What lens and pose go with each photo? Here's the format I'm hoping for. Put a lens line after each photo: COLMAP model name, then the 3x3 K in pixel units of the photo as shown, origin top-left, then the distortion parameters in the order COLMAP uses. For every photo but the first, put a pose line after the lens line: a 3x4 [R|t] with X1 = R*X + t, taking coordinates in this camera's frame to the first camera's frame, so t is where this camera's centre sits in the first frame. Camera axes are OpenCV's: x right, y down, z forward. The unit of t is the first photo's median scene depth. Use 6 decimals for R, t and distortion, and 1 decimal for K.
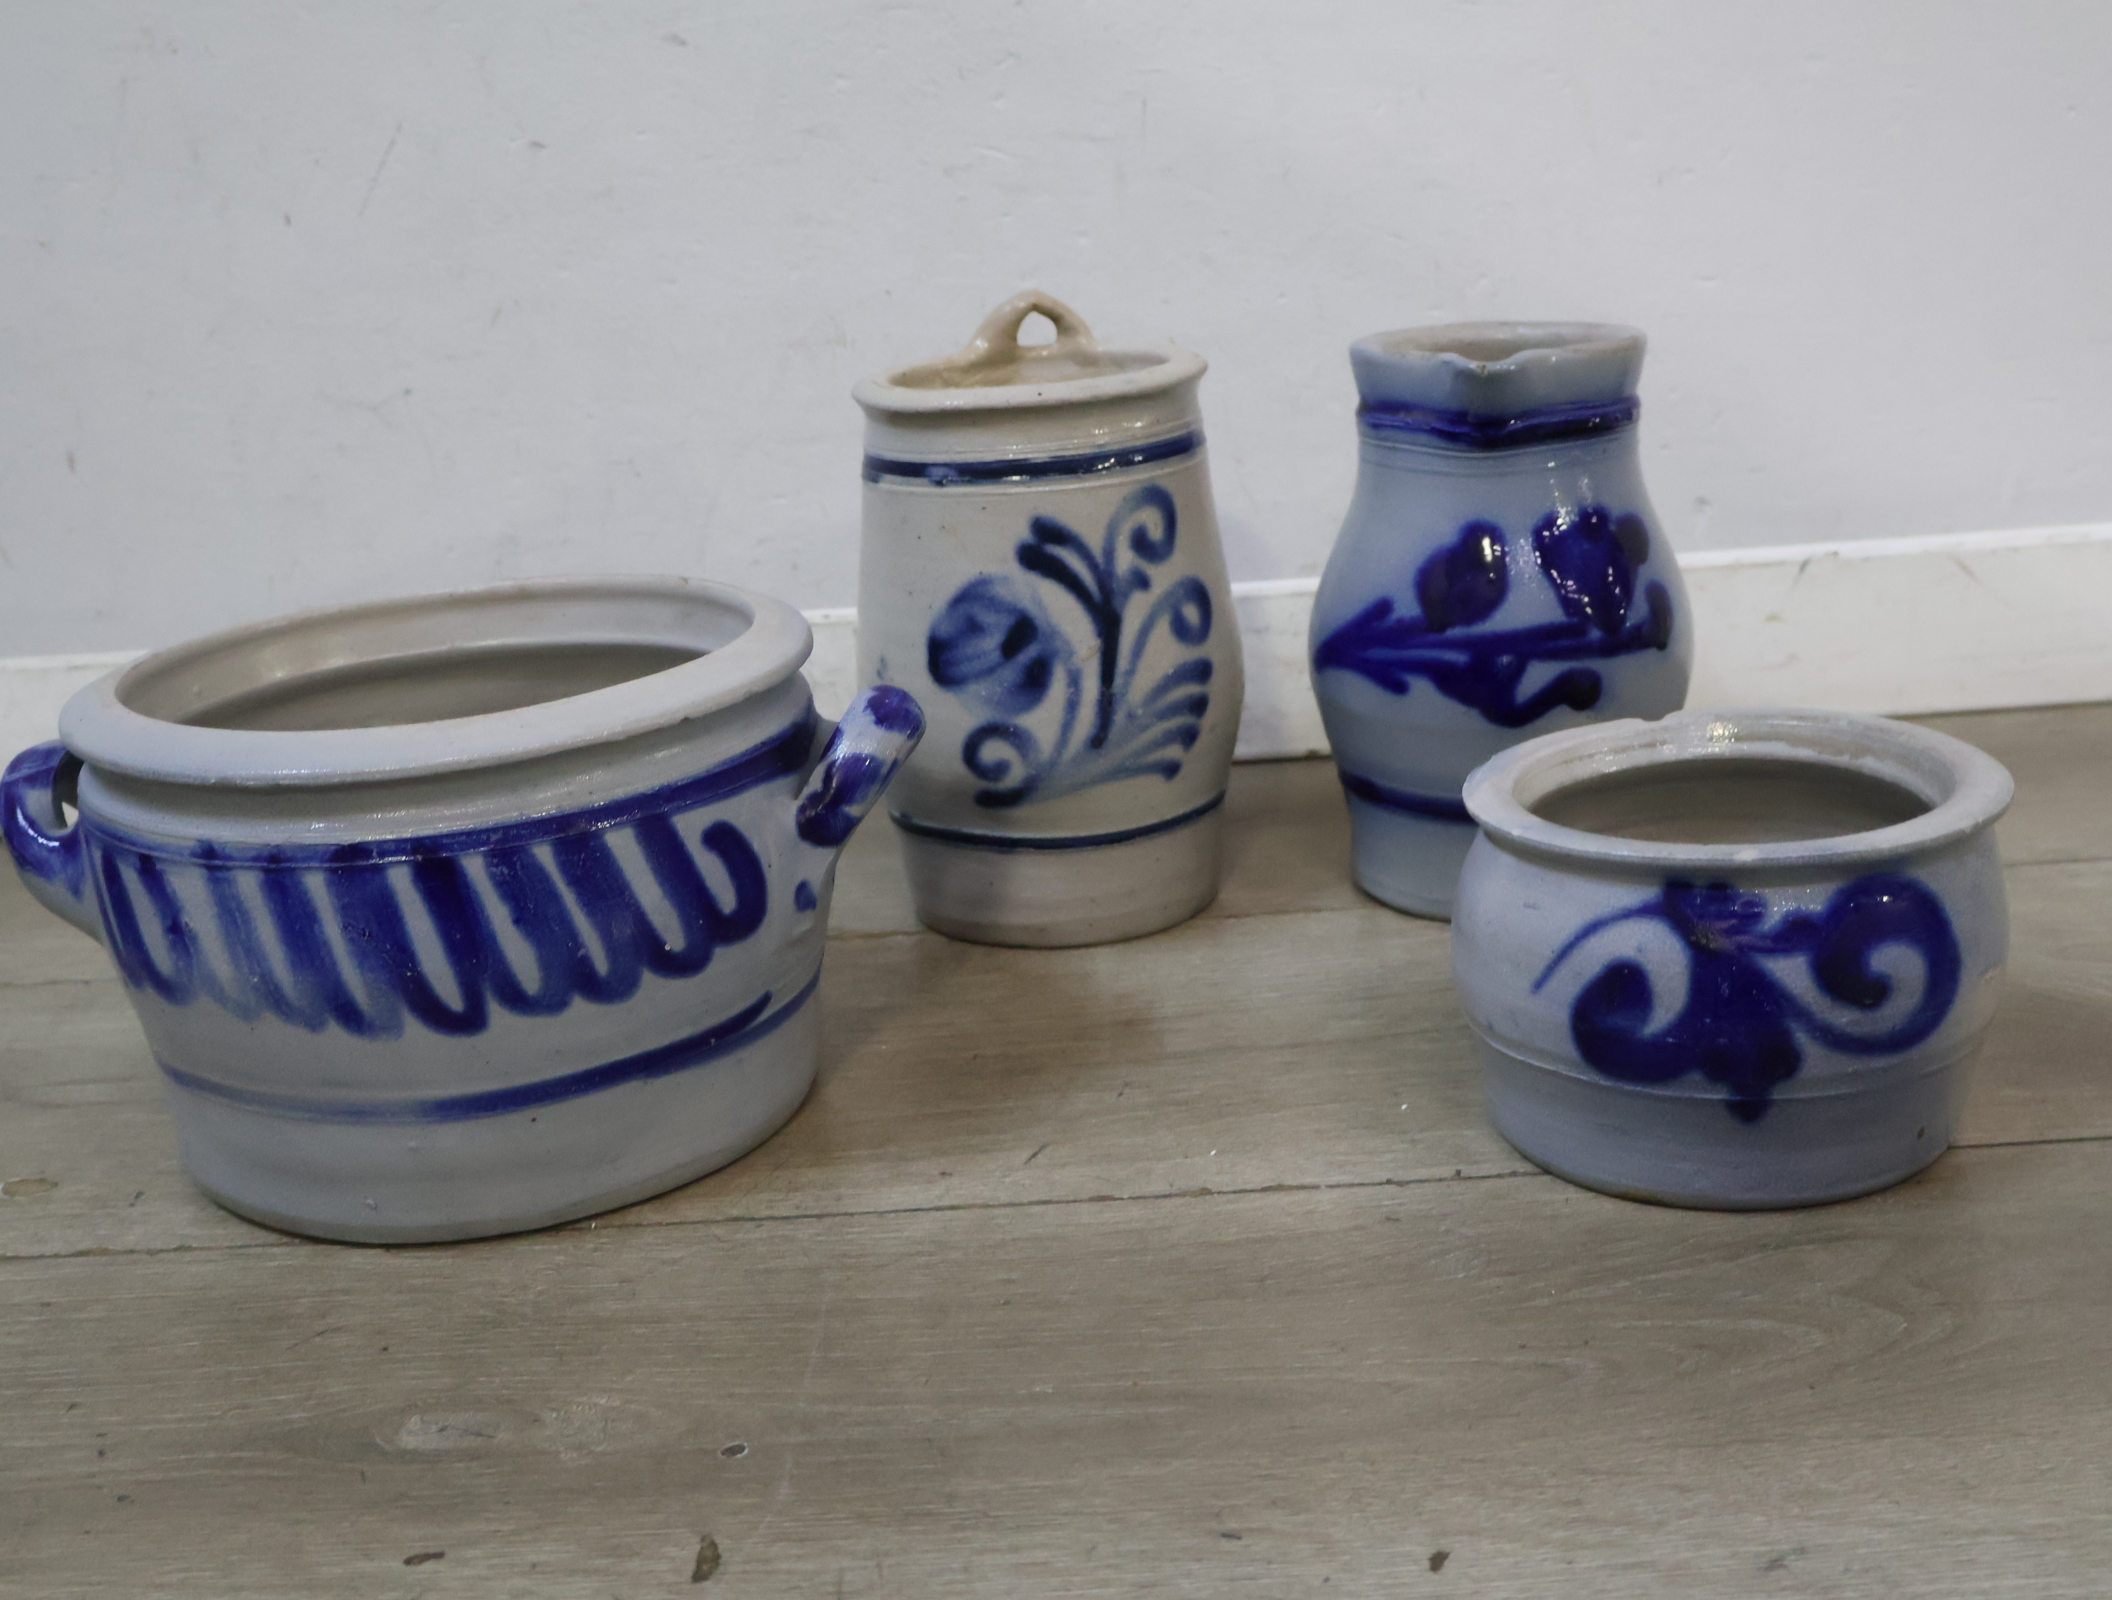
lens RADIAL K [[2382.6, 0, 1056.9], [0, 2382.6, 805.8], [0, 0, 1]] dist [0.008462, 0.000000]
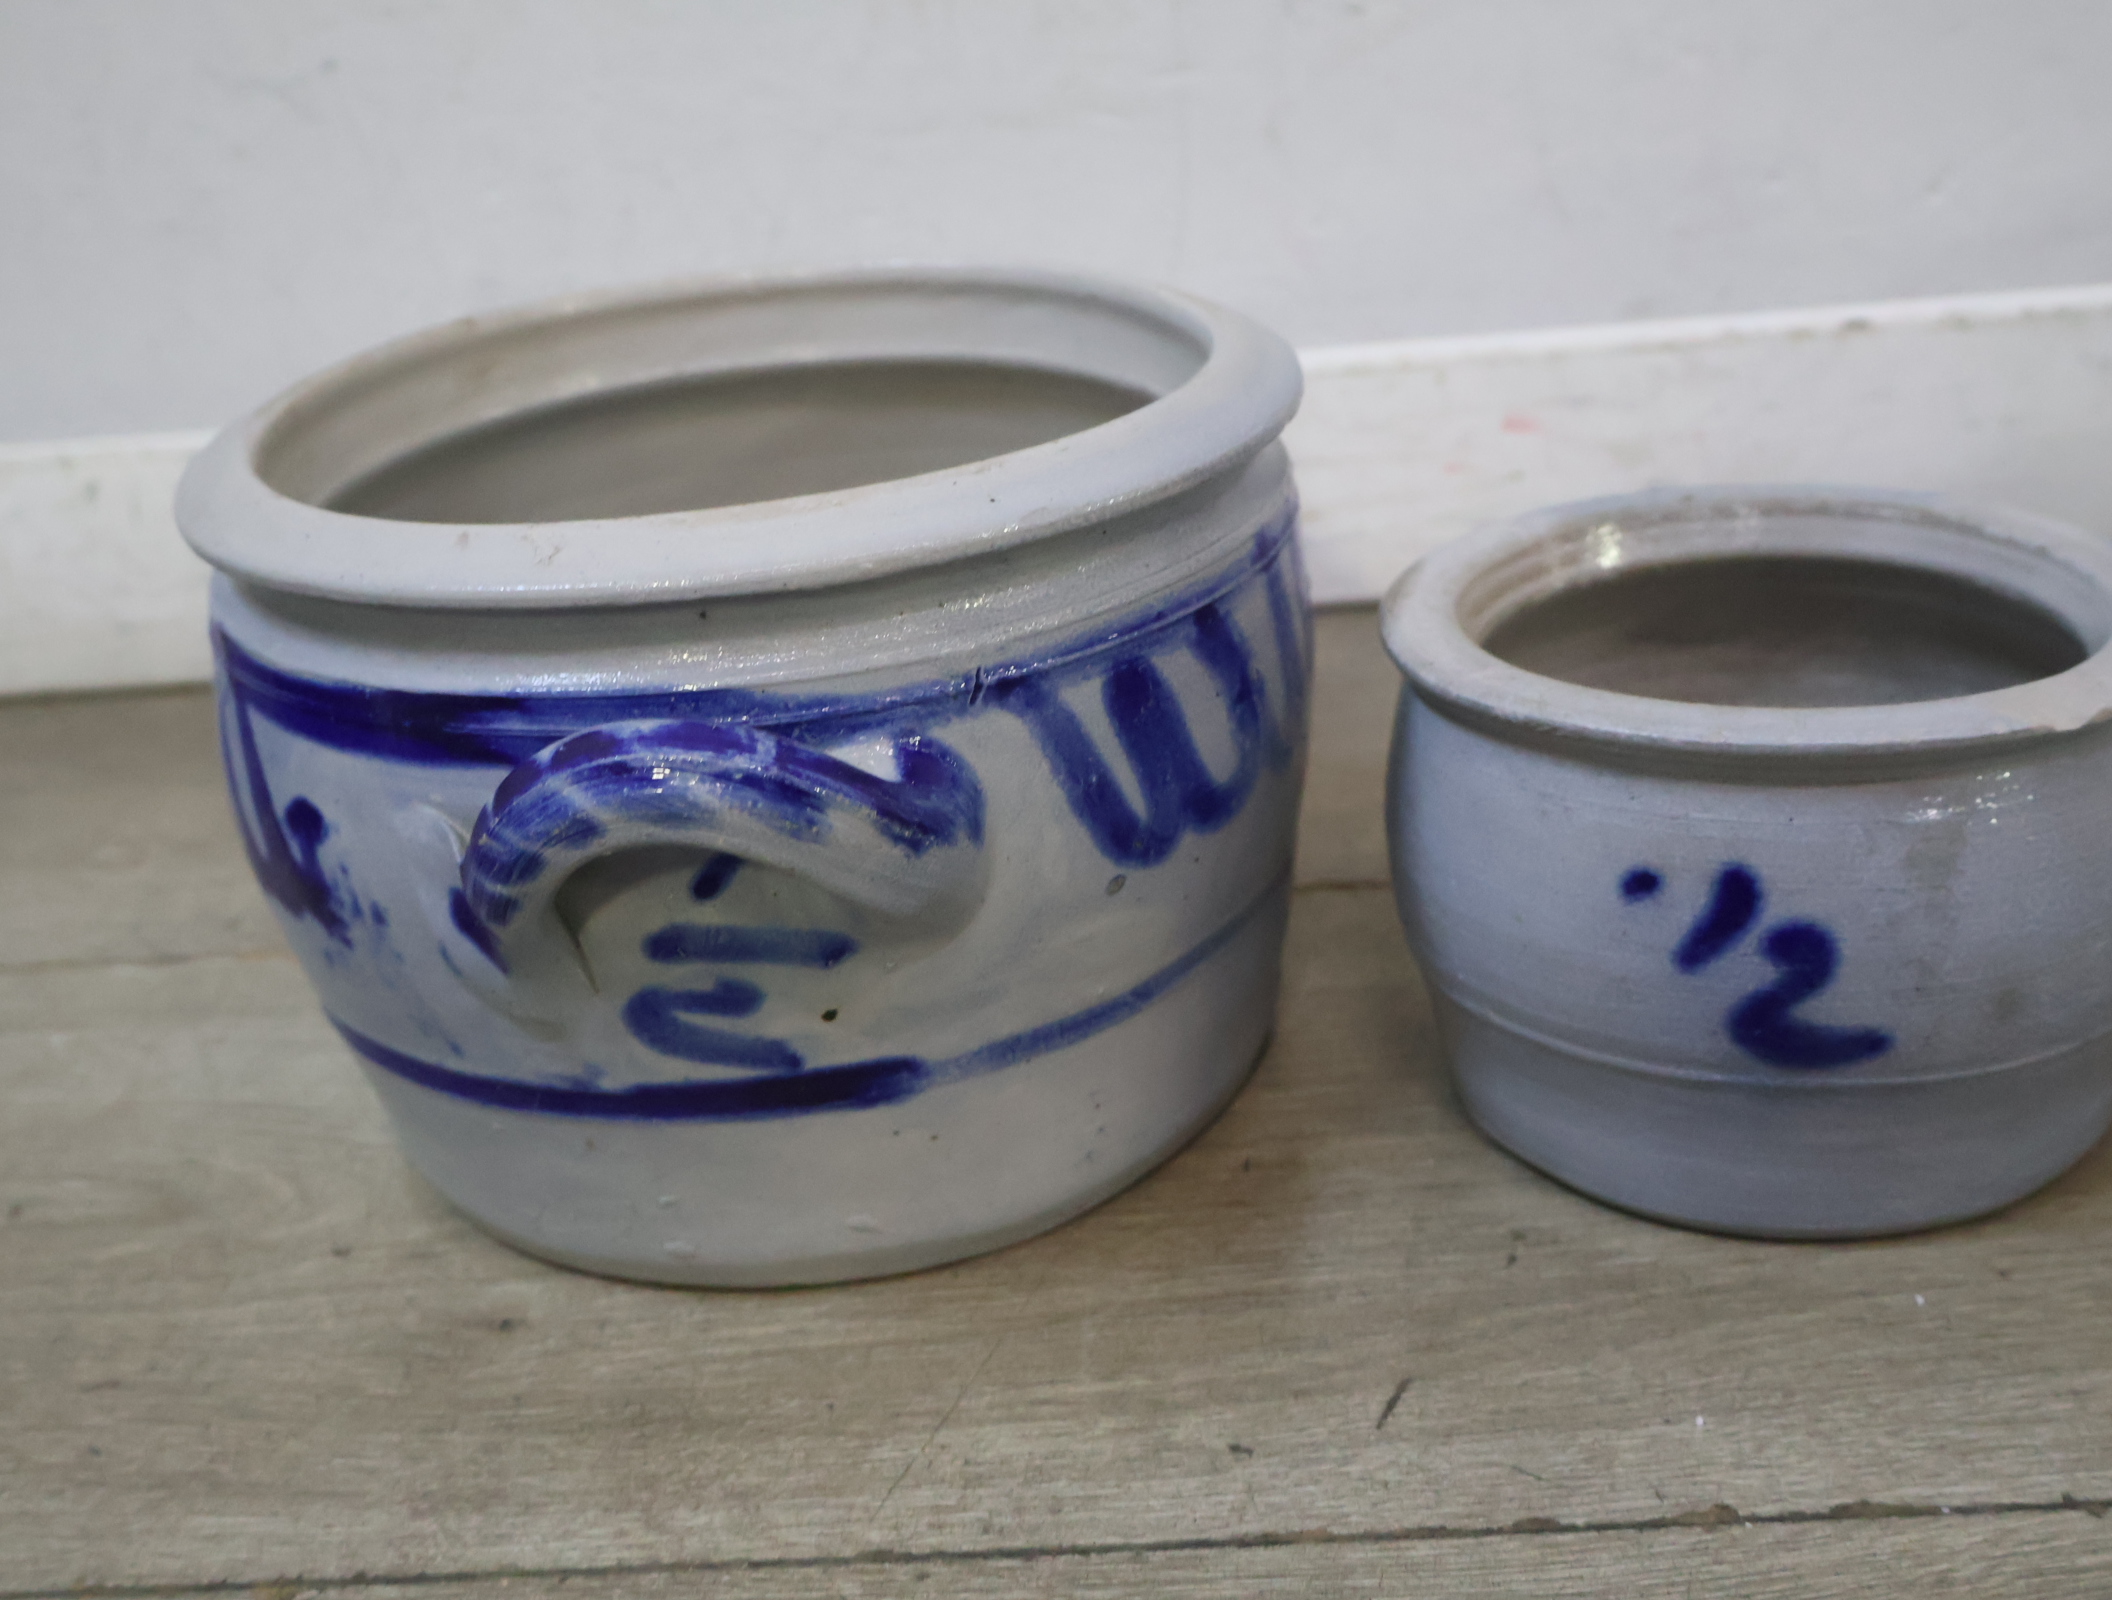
lens RADIAL K [[2382.6, 0, 1058.4], [0, 2382.6, 801.6], [0, 0, 1]] dist [0.008462, 0.000000]
pose [[0.999708, -0.010289, -0.021845, -0.078130], [0.012898, 0.992340, 0.122858, -0.071384], [0.020413, -0.123104, 0.992184, 0.466208]]
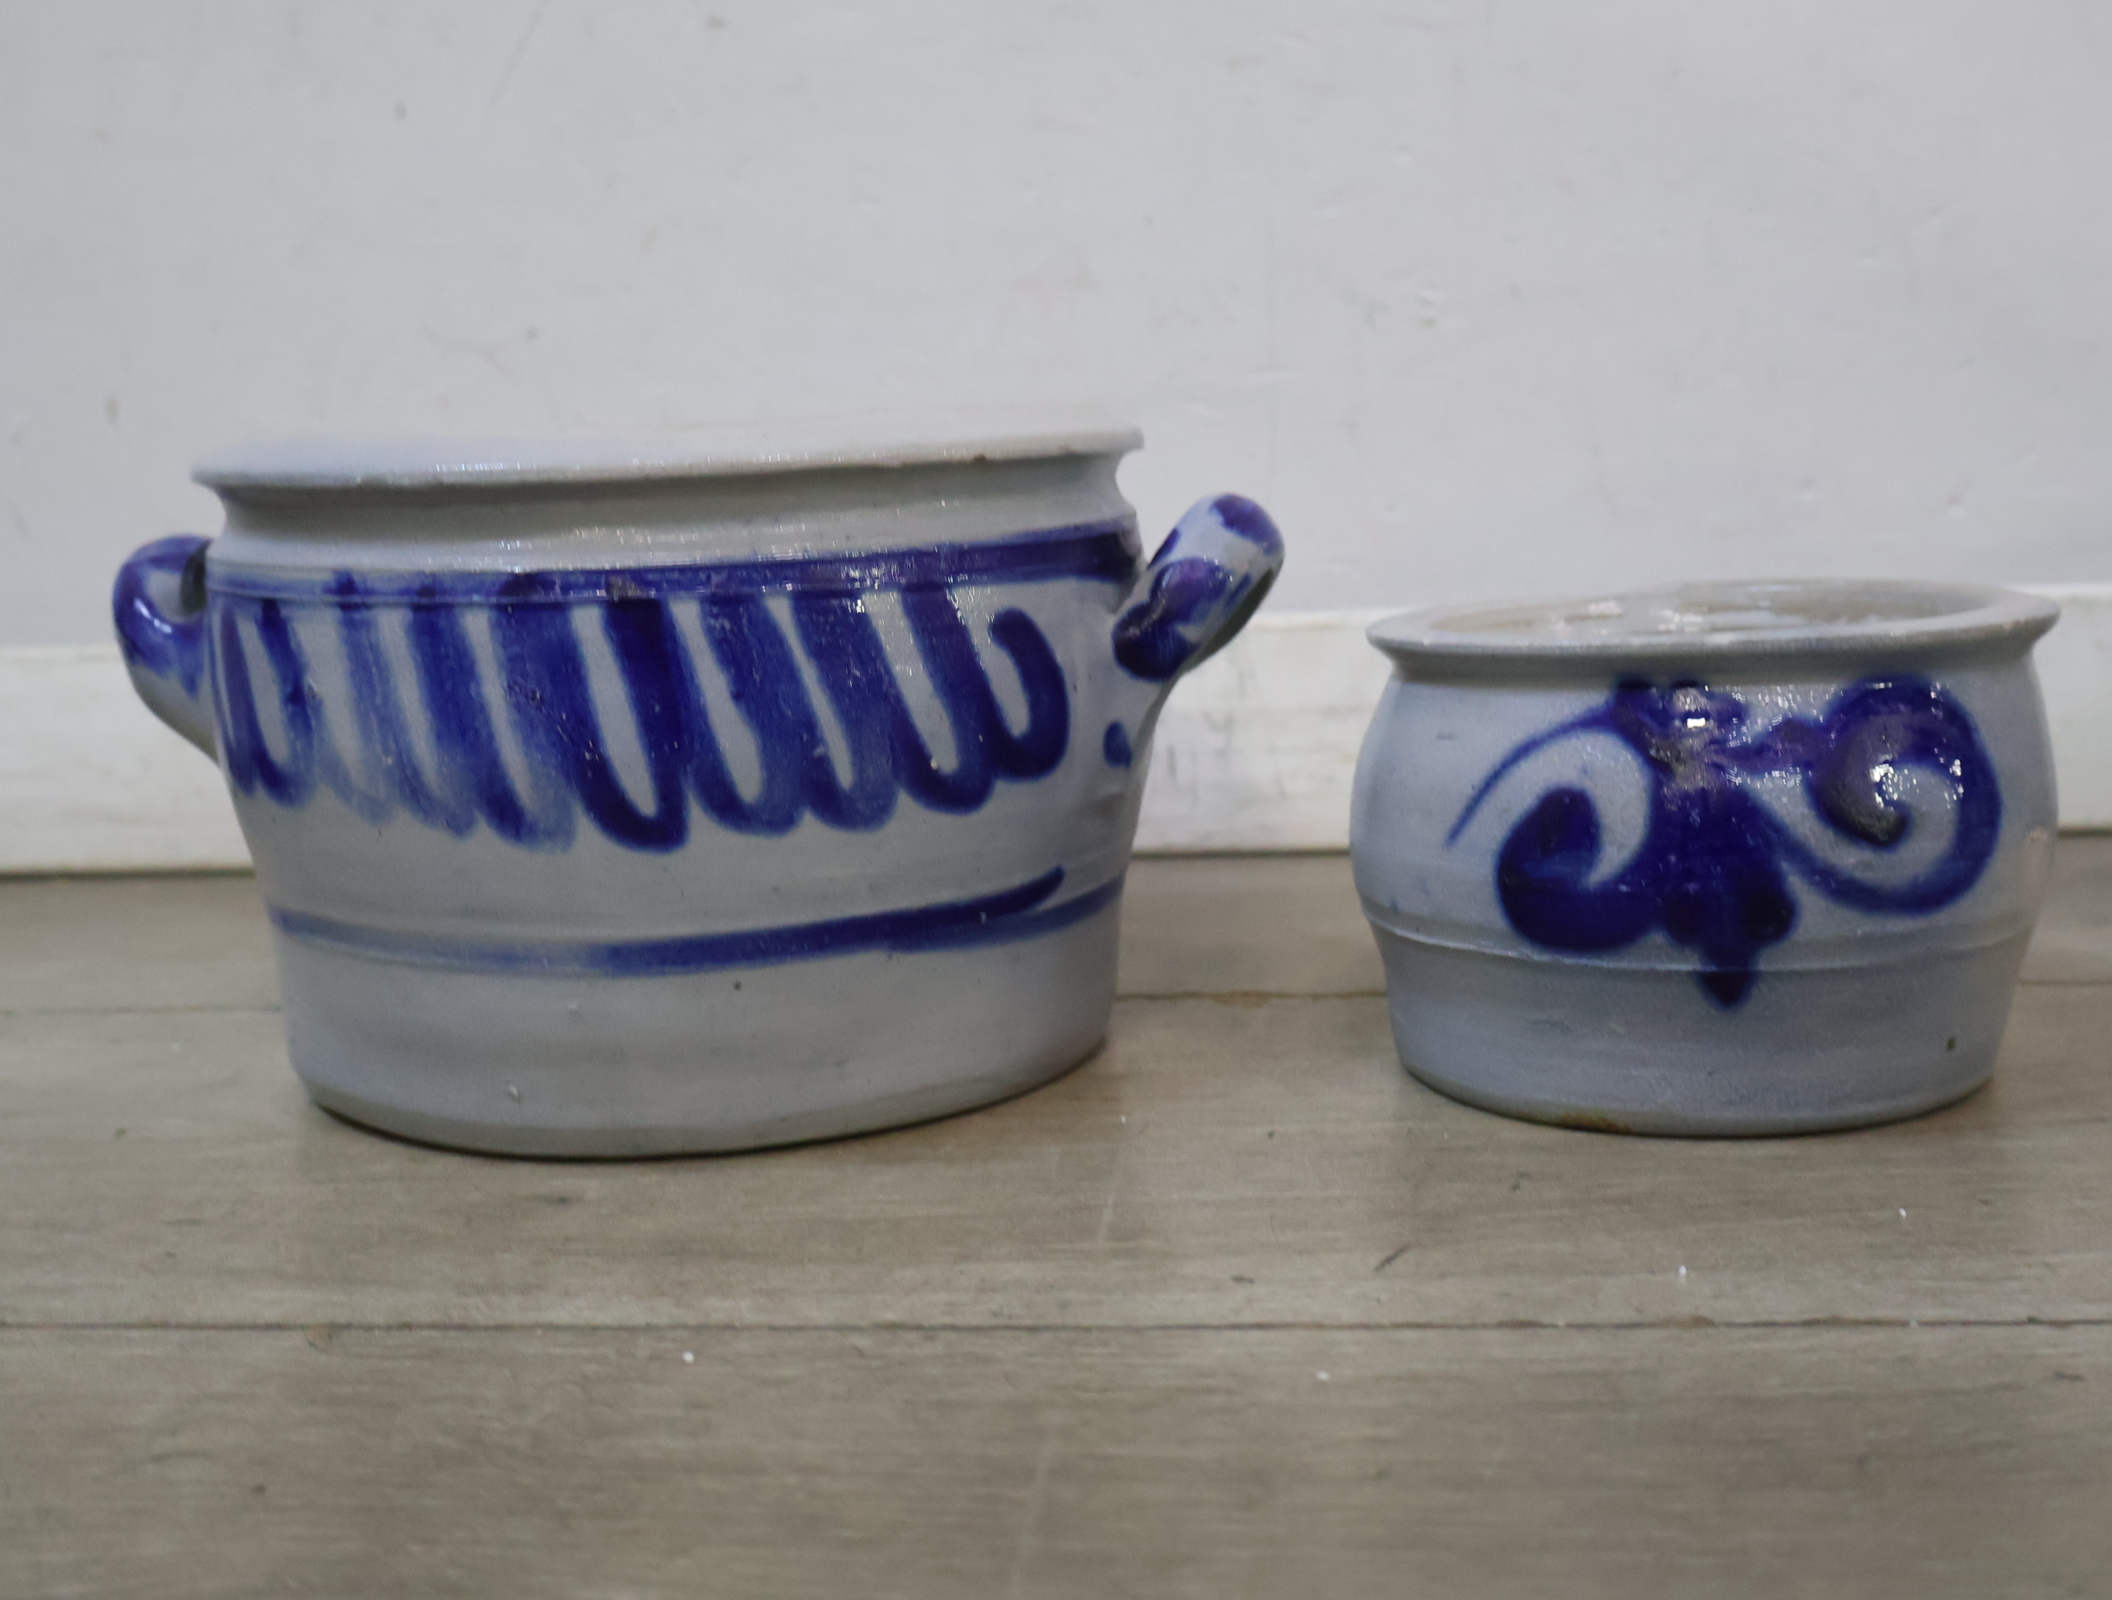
lens RADIAL K [[2382.6, 0, 1062.9], [0, 2382.6, 797.8], [0, 0, 1]] dist [0.008462, 0.000000]
pose [[0.992866, 0.051944, -0.107325, -0.042609], [-0.065955, 0.989130, -0.131420, 0.159588], [0.099332, 0.137561, 0.985500, 0.269234]]
